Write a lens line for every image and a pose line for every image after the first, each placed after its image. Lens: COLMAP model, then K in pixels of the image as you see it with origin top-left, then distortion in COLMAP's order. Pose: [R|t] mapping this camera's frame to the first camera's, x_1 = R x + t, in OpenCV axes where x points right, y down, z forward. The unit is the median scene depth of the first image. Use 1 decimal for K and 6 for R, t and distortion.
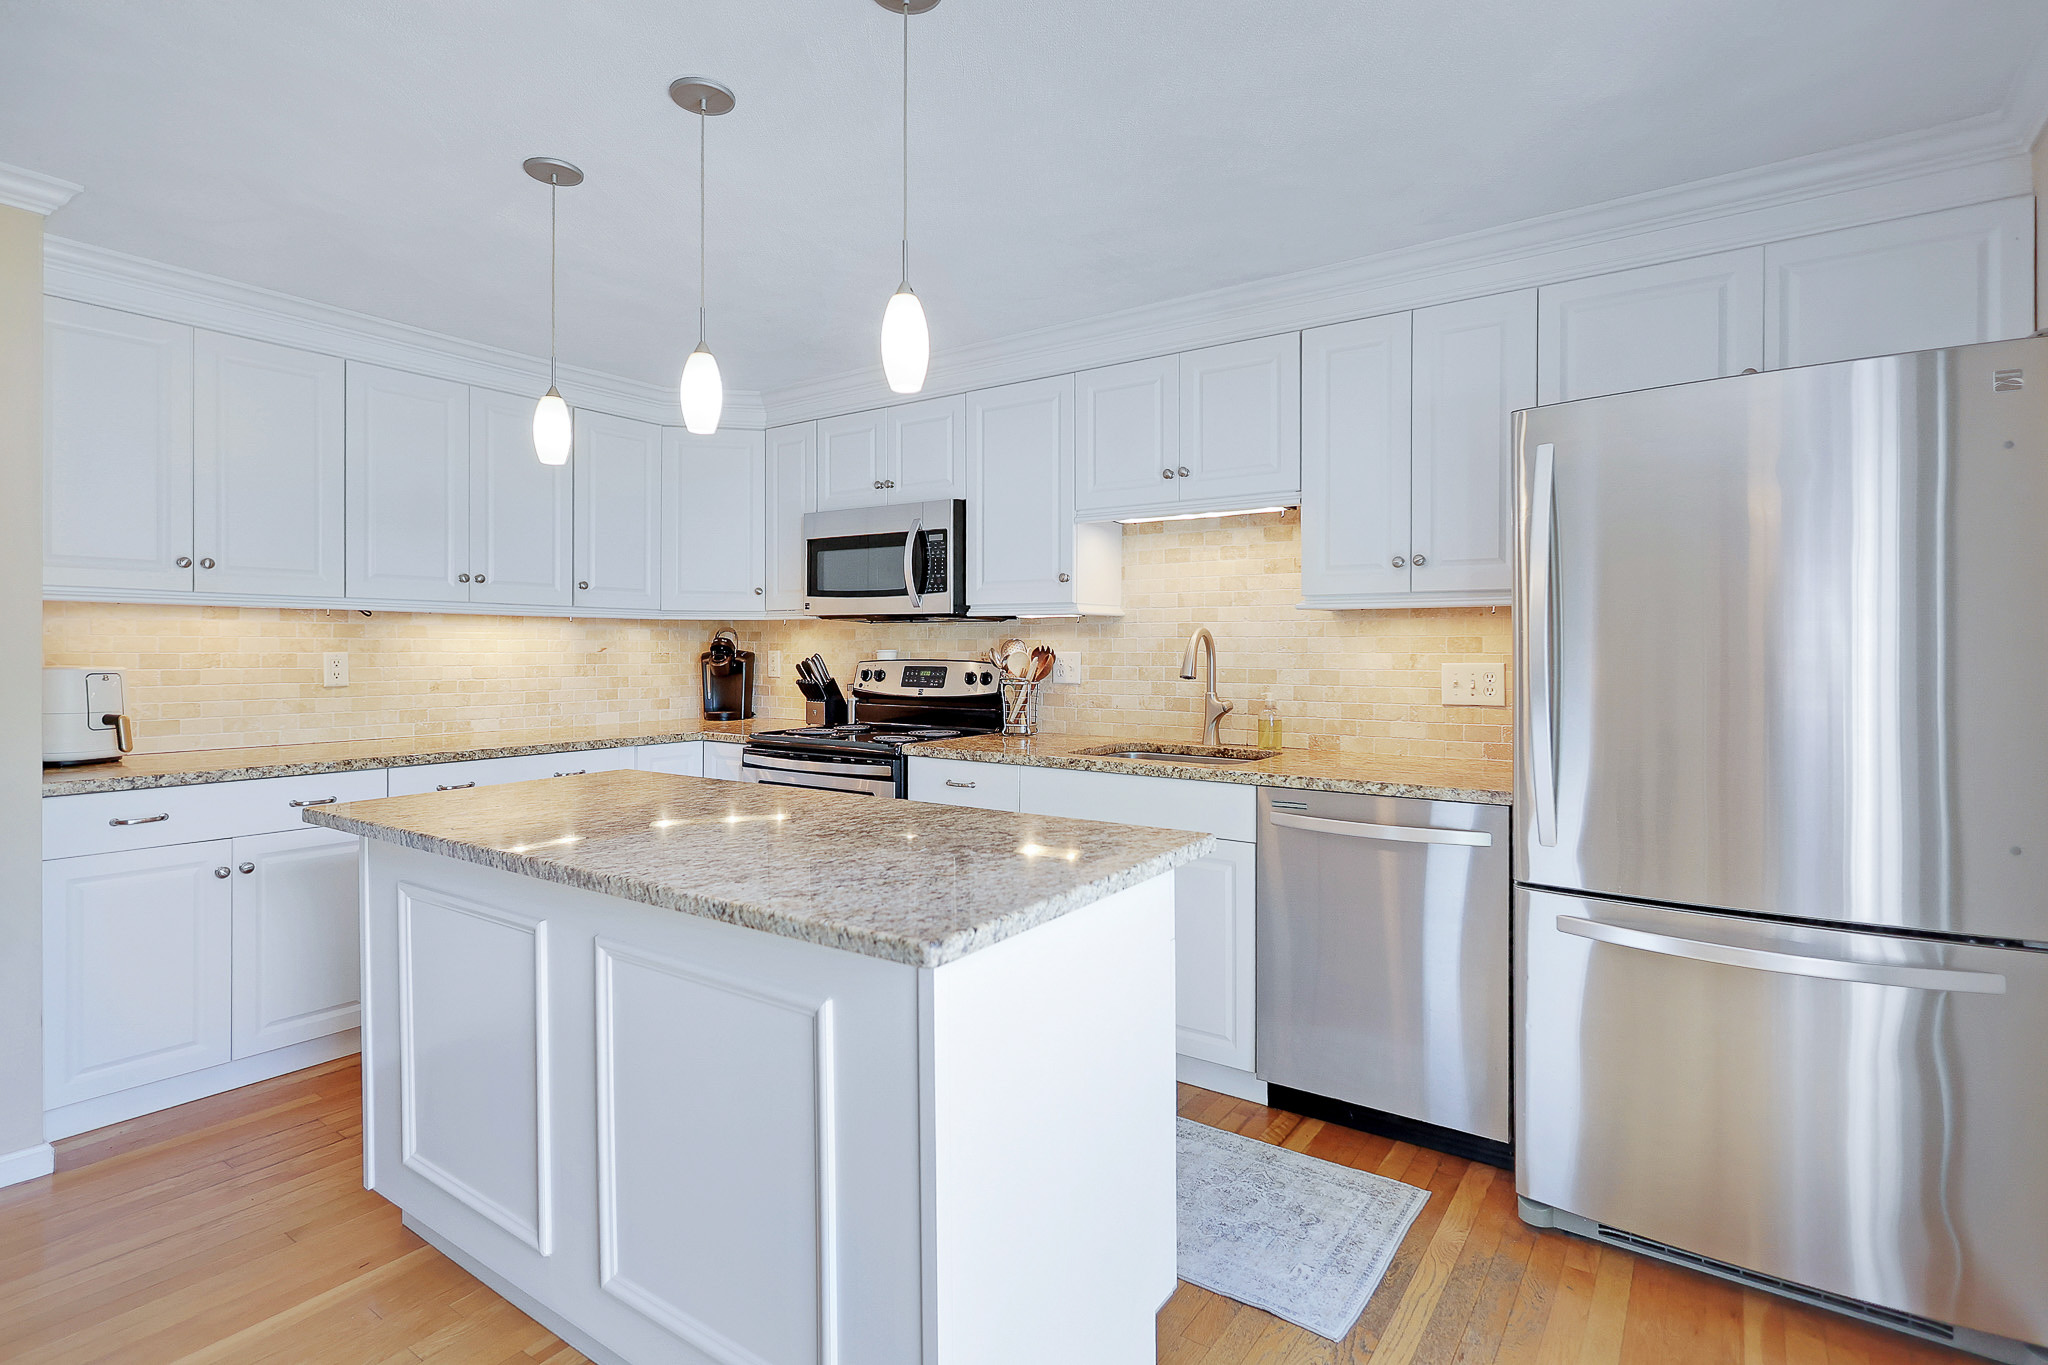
lens RADIAL K [[987.4, 0, 1051.7], [0, 987.4, 655.1], [0, 0, 1]] dist [-0.004577, 0.003165]
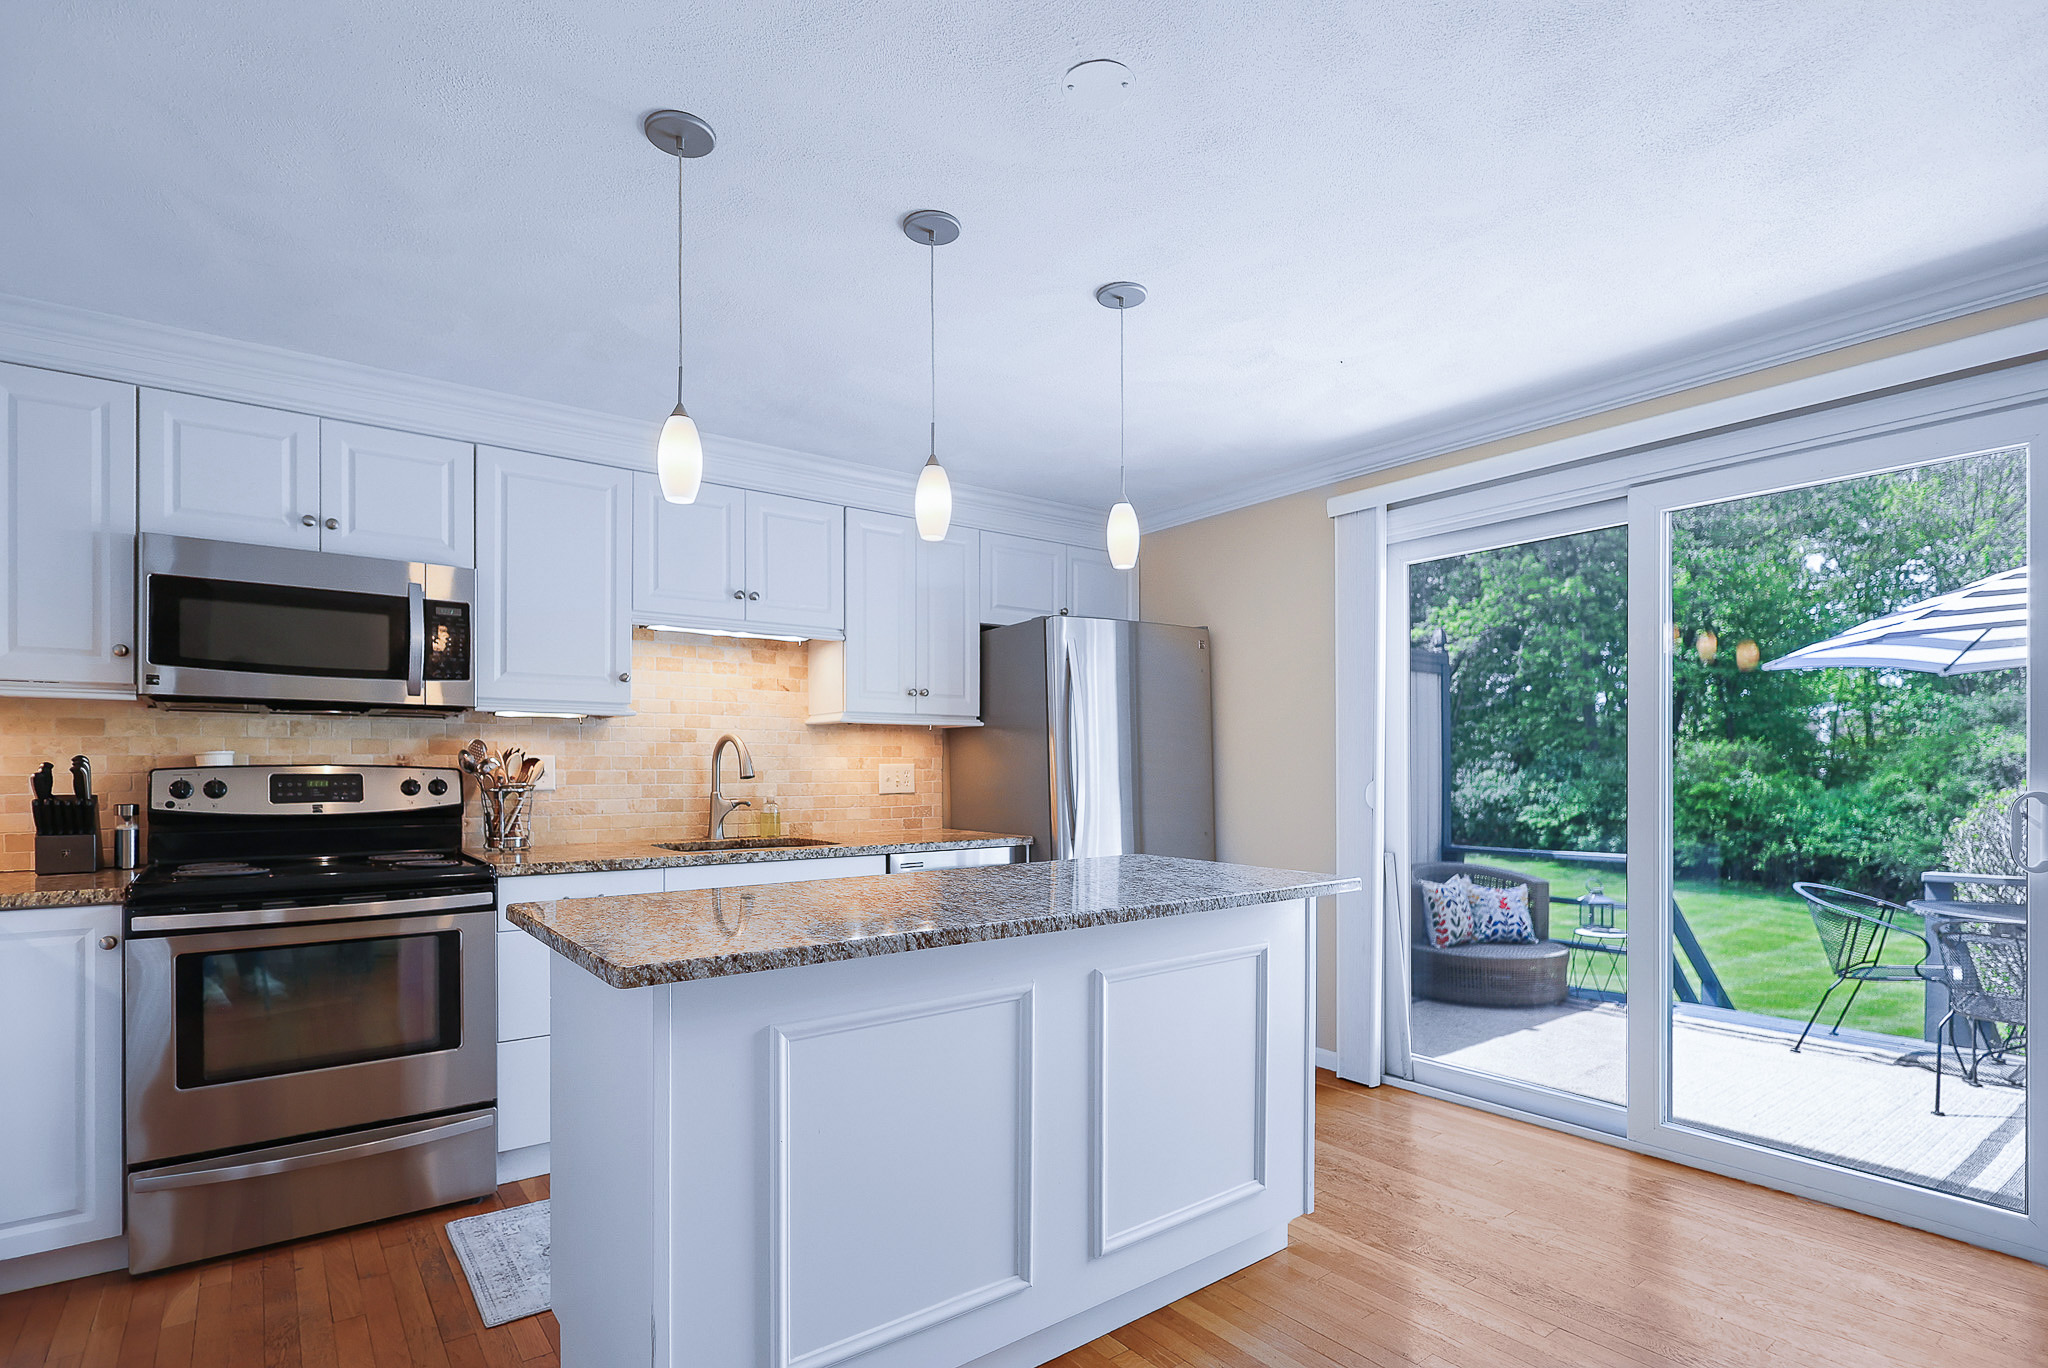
lens RADIAL K [[987.4, 0, 1010.1], [0, 987.4, 767.2], [0, 0, 1]] dist [-0.004577, 0.003165]
pose [[0.327660, -0.000567, 0.944796, -0.793475], [0.009206, 0.999954, -0.002592, 0.015959], [-0.944751, 0.009547, 0.327650, 0.328217]]
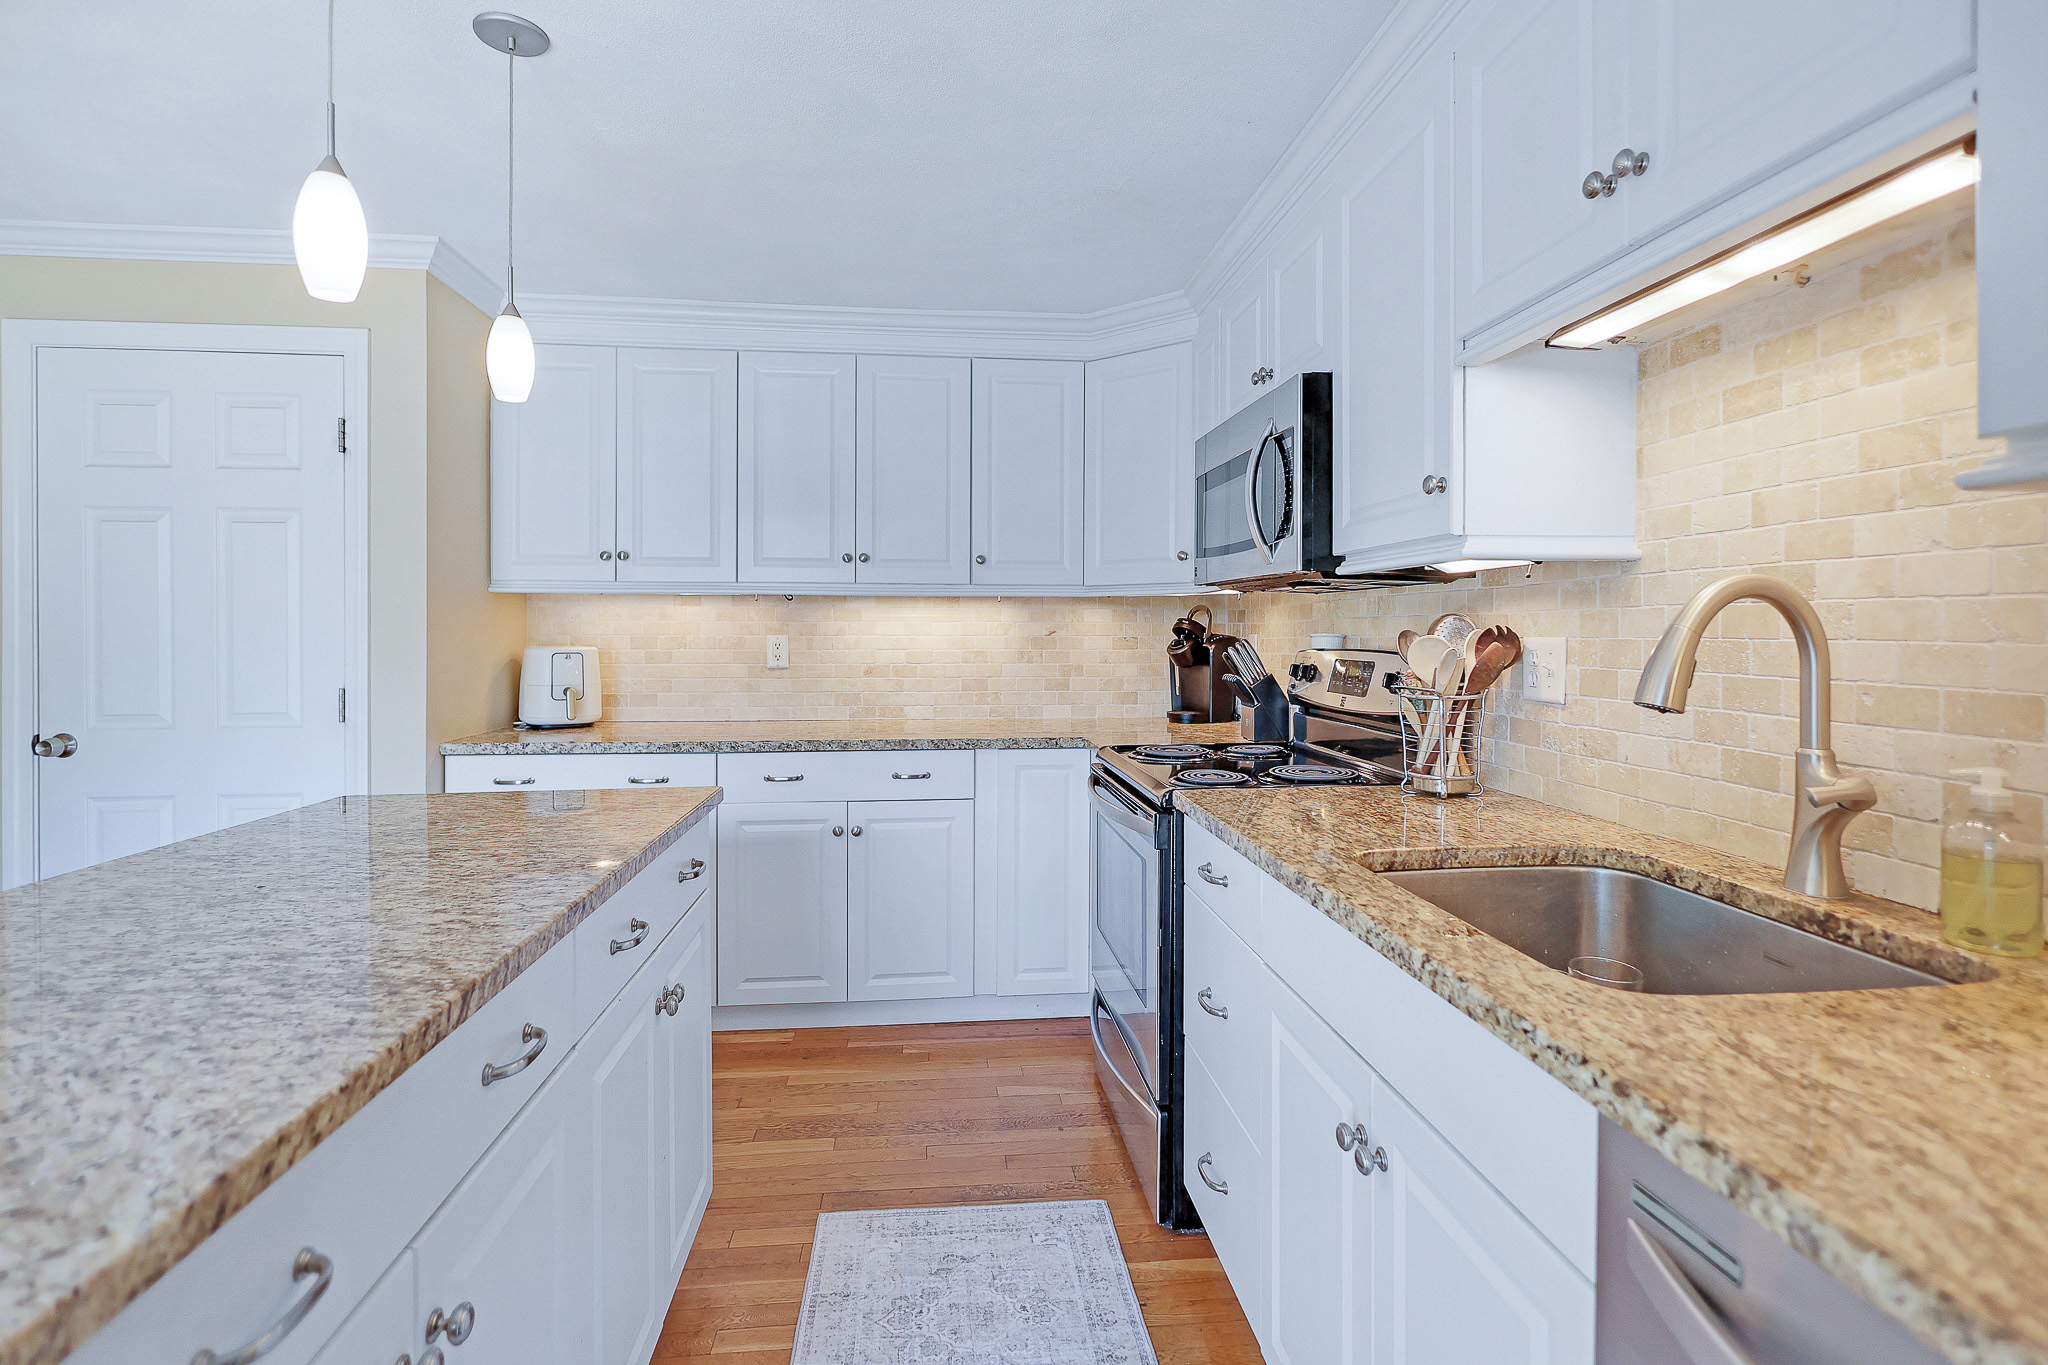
lens RADIAL K [[987.4, 0, 1041.3], [0, 987.4, 639.9], [0, 0, 1]] dist [-0.004577, 0.003165]
pose [[0.645150, 0.005889, -0.764033, 0.261617], [-0.004521, 0.999982, 0.003890, -0.003564], [0.764043, 0.000945, 0.645165, 0.552282]]
